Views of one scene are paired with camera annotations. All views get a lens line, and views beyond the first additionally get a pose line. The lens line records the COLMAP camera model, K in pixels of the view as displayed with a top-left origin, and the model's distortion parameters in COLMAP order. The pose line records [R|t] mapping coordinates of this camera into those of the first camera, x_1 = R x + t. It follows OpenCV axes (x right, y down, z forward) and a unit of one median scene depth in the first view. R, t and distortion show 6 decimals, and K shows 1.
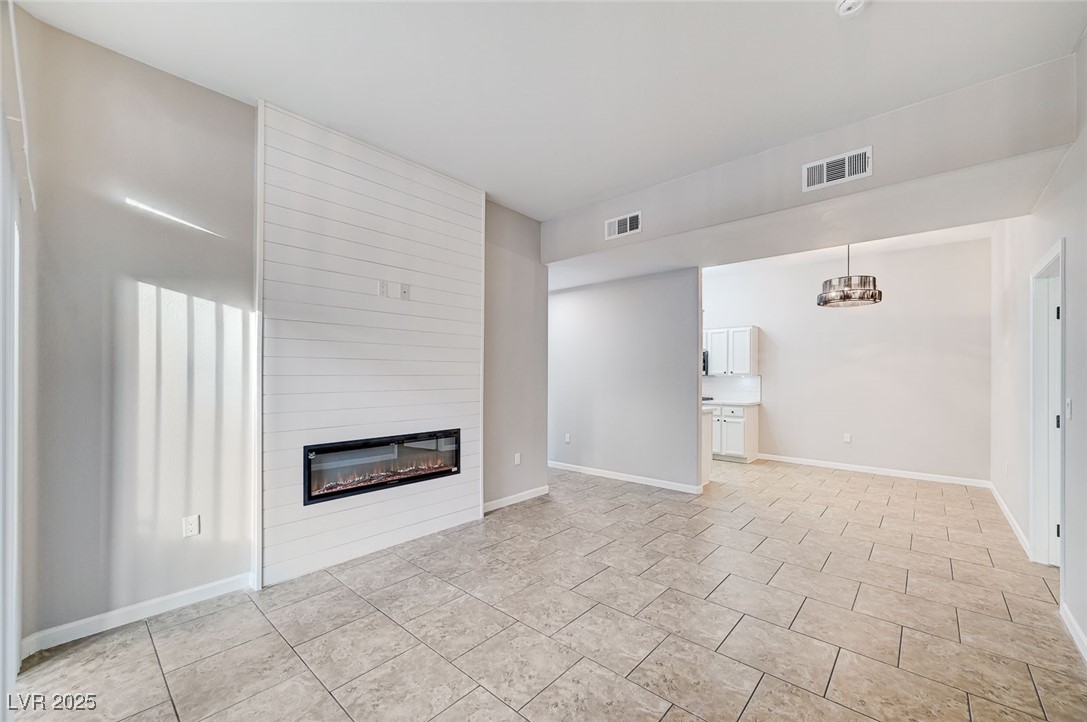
lens RADIAL K [[429.2, 0, 548.6], [0, 429.2, 376.0], [0, 0, 1]] dist [0.000700, 0.000254]
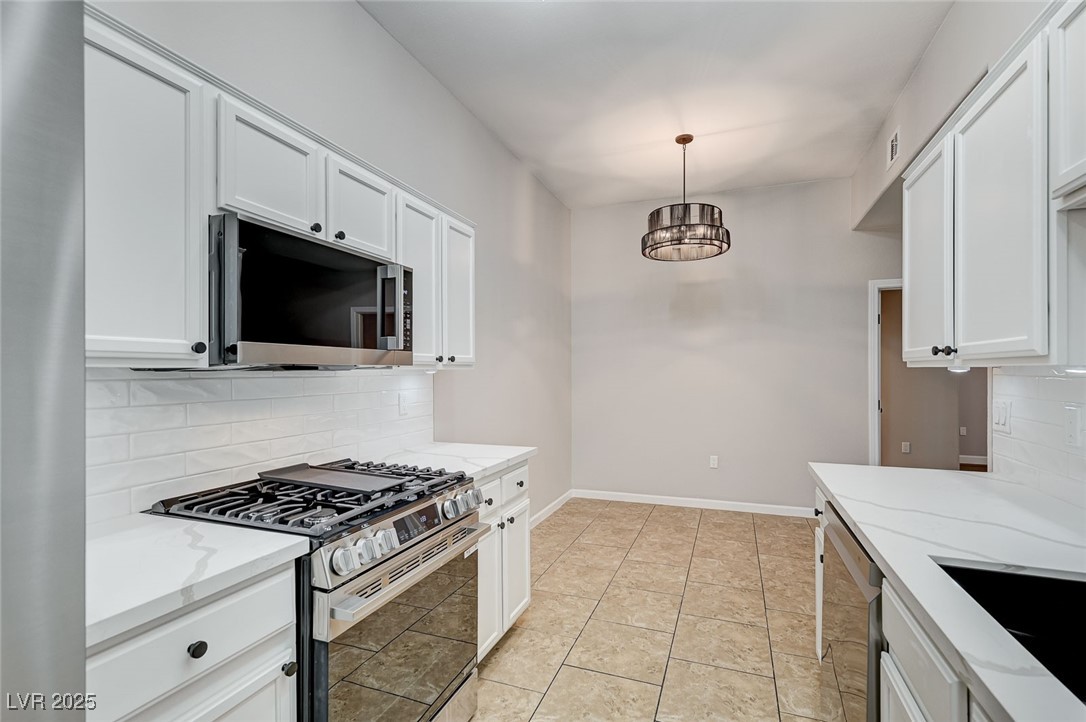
lens RADIAL K [[494.1, 0, 546.6], [0, 494.1, 370.0], [0, 0, 1]] dist [-0.001074, 0.000351]
pose [[-0.354989, -0.002067, 0.934868, 0.129230], [0.001296, 0.999996, 0.002703, -0.002478], [-0.934869, 0.002172, -0.354985, 1.820016]]
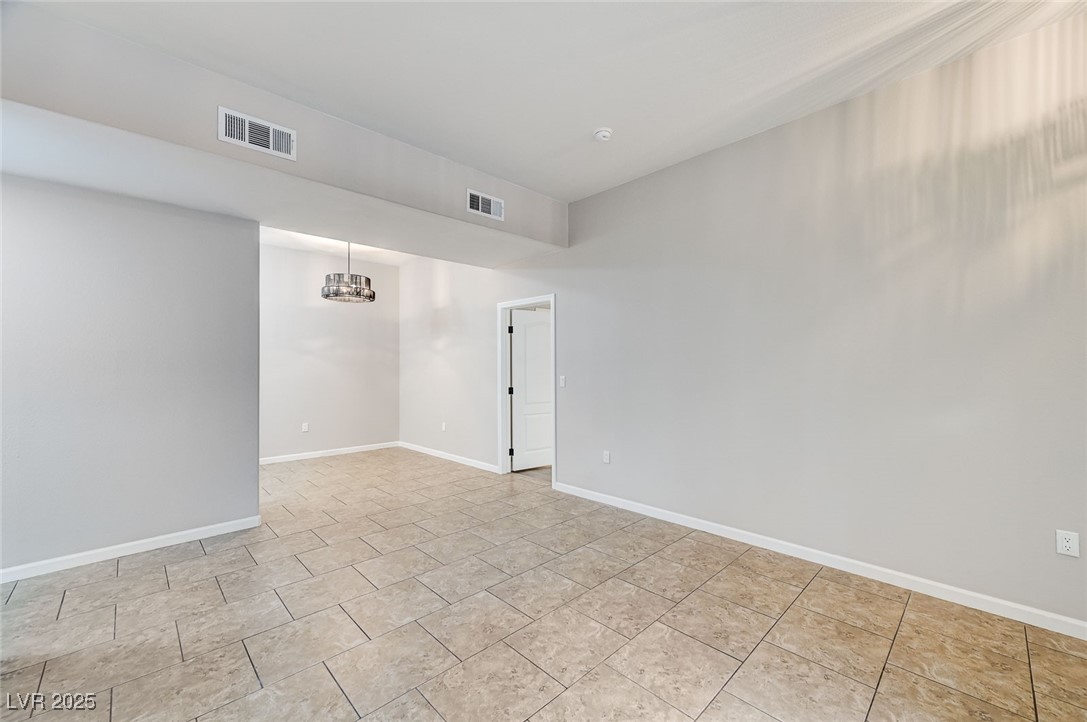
lens RADIAL K [[435.2, 0, 551.8], [0, 435.2, 358.3], [0, 0, 1]] dist [-0.001311, 0.000004]
pose [[0.070251, 0.011869, 0.997459, -0.449520], [0.007170, 0.999897, -0.012403, -0.002615], [-0.997504, 0.008023, 0.070159, 0.525070]]
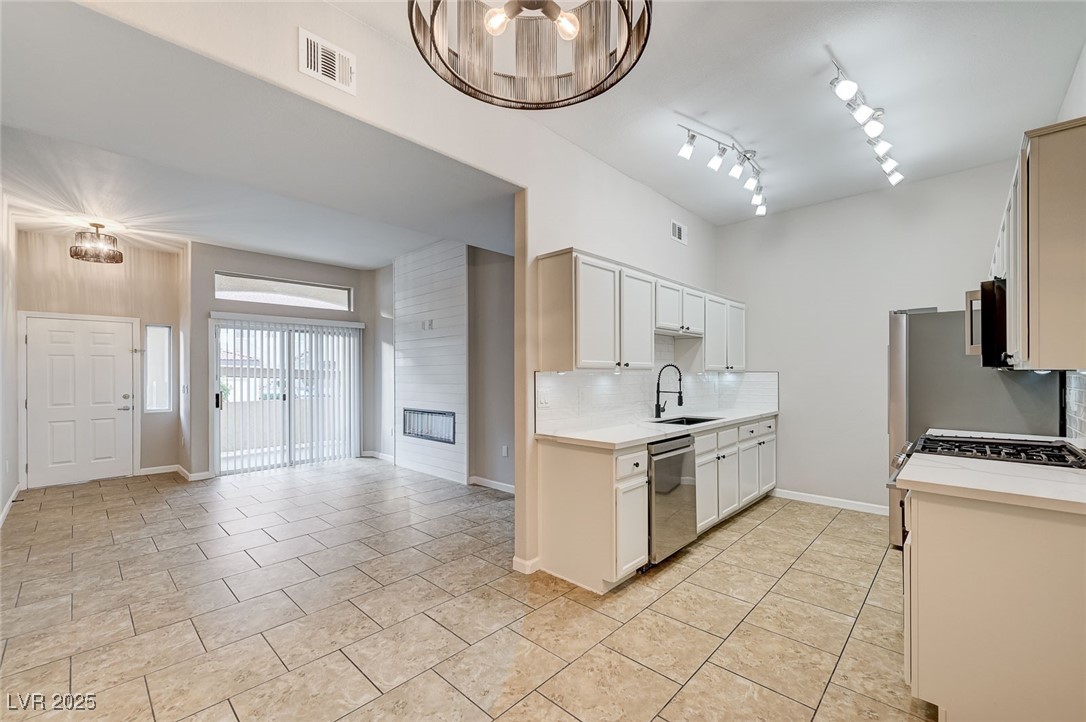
lens RADIAL K [[444.4, 0, 549.9], [0, 444.4, 372.9], [0, 0, 1]] dist [-0.000872, 0.000075]
pose [[-0.027676, -0.006295, -0.999597, 1.172077], [0.002711, 0.999976, -0.006372, 0.003818], [0.999613, -0.002887, -0.027658, 1.283892]]
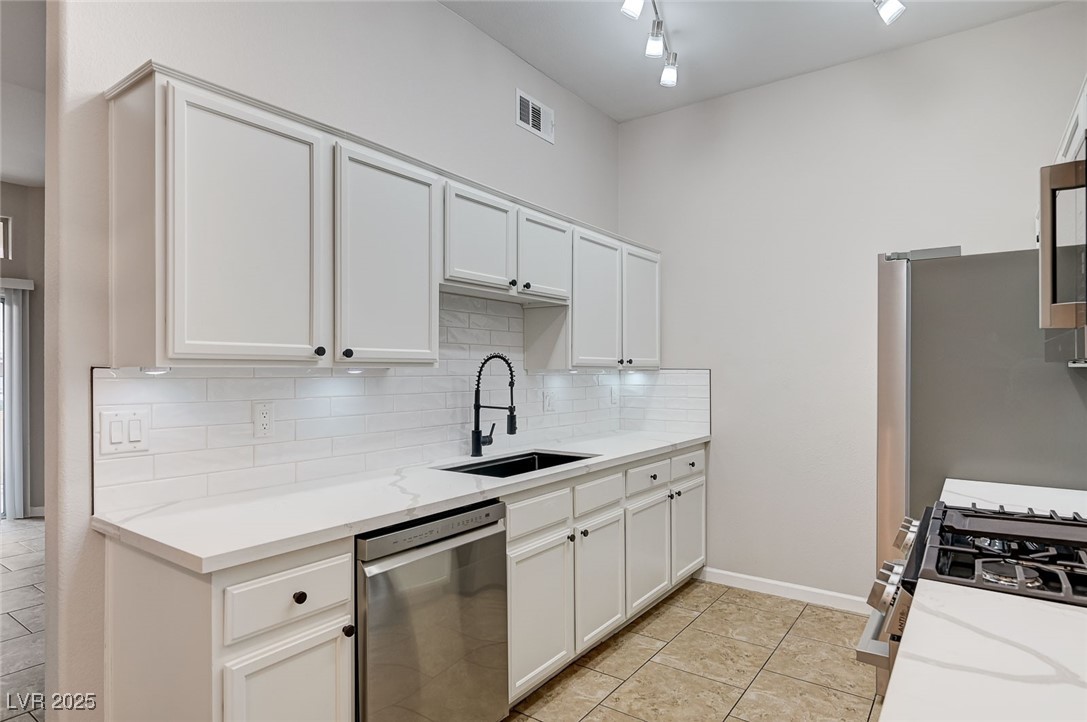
lens RADIAL K [[597.7, 0, 550.0], [0, 597.7, 370.3], [0, 0, 1]] dist [-0.002875, 0.000461]
pose [[0.105012, -0.004237, -0.994462, 0.875531], [0.001099, 0.999991, -0.004145, 0.000631], [0.994470, -0.000657, 0.105015, 1.512695]]
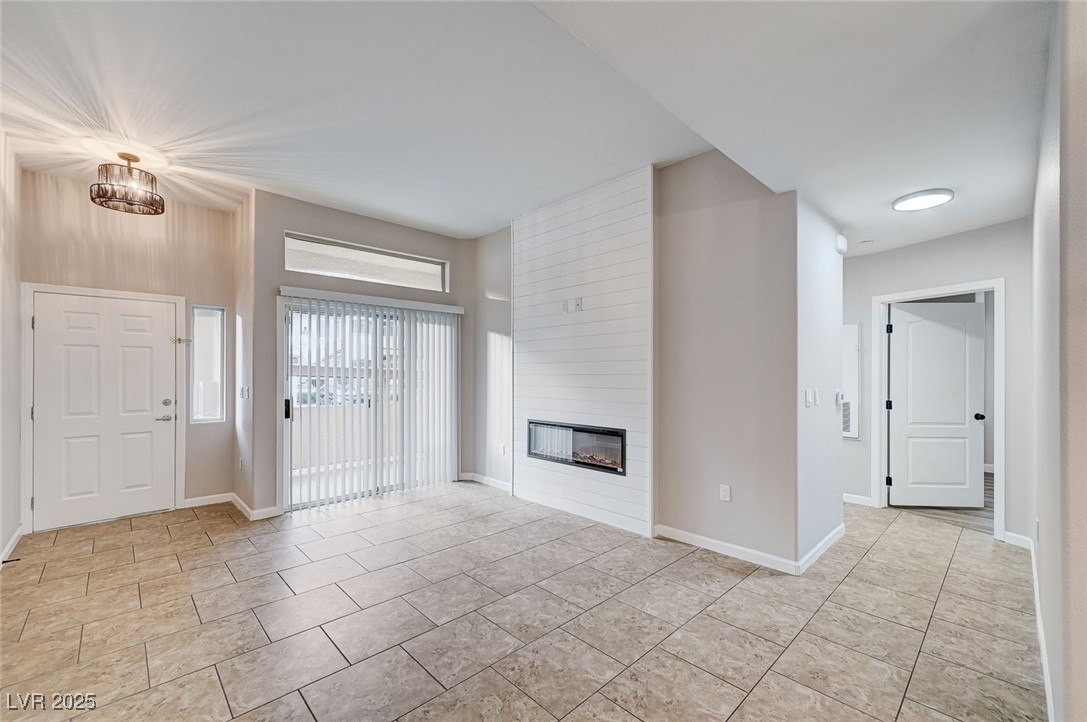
lens RADIAL K [[447.7, 0, 549.1], [0, 447.7, 371.6], [0, 0, 1]] dist [0.008928, -0.000385]
pose [[-0.079117, -0.008968, -0.996825, 0.769761], [-0.001887, 0.999959, -0.008847, 0.001560], [0.996864, 0.001181, -0.079131, 0.863075]]
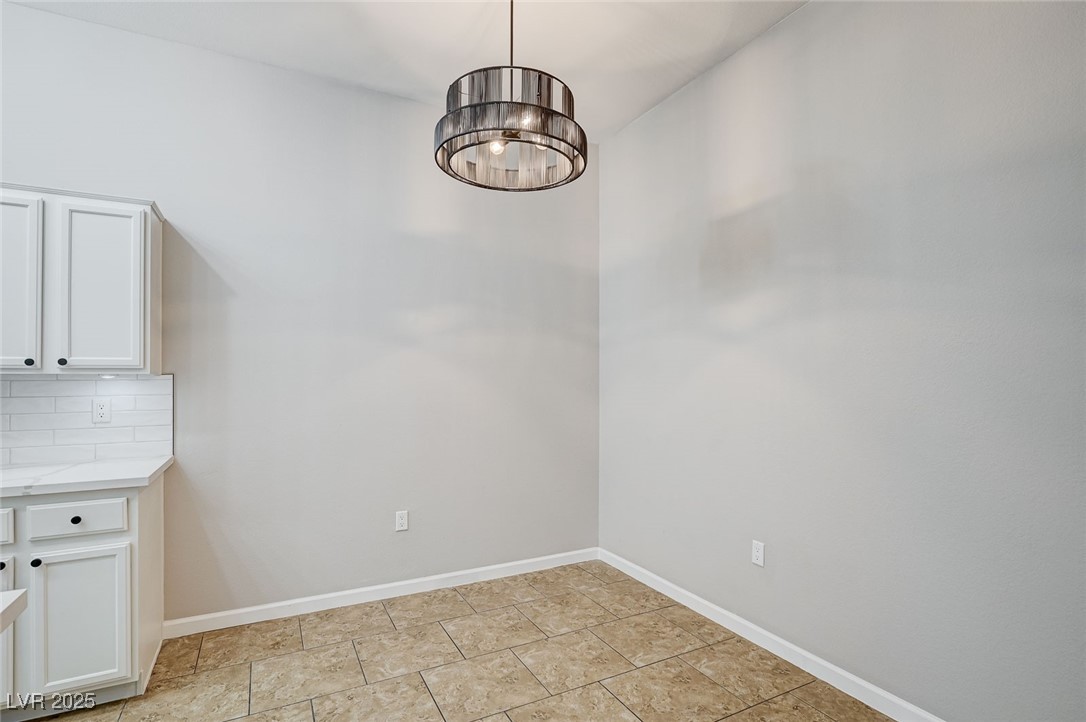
lens RADIAL K [[533.8, 0, 548.1], [0, 533.8, 372.9], [0, 0, 1]] dist [0.000102, 0.000007]
pose [[0.348444, 0.000160, 0.937329, 0.380860], [-0.000036, 1.000000, -0.000157, -0.002585], [-0.937330, 0.000021, 0.348444, 1.038163]]
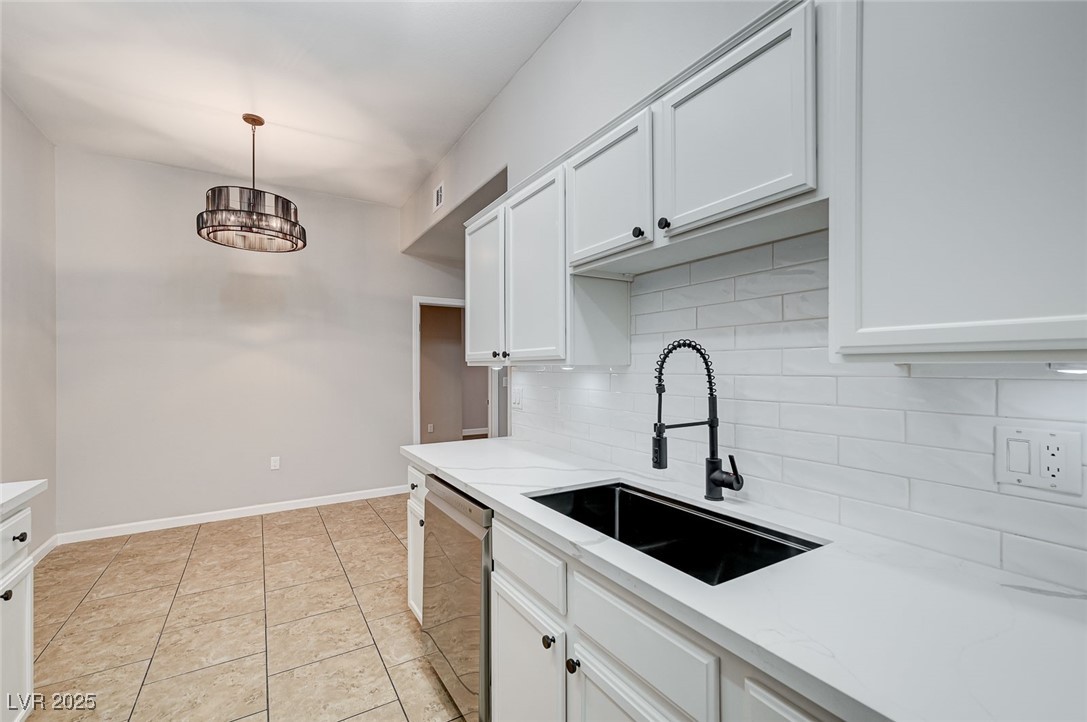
lens RADIAL K [[464.9, 0, 551.3], [0, 464.9, 366.4], [0, 0, 1]] dist [0.001734, 0.000282]
pose [[-0.960369, -0.000382, 0.278733, 0.179167], [-0.000676, 0.999999, -0.000960, -0.002213], [-0.278732, -0.001110, -0.960368, 1.882054]]
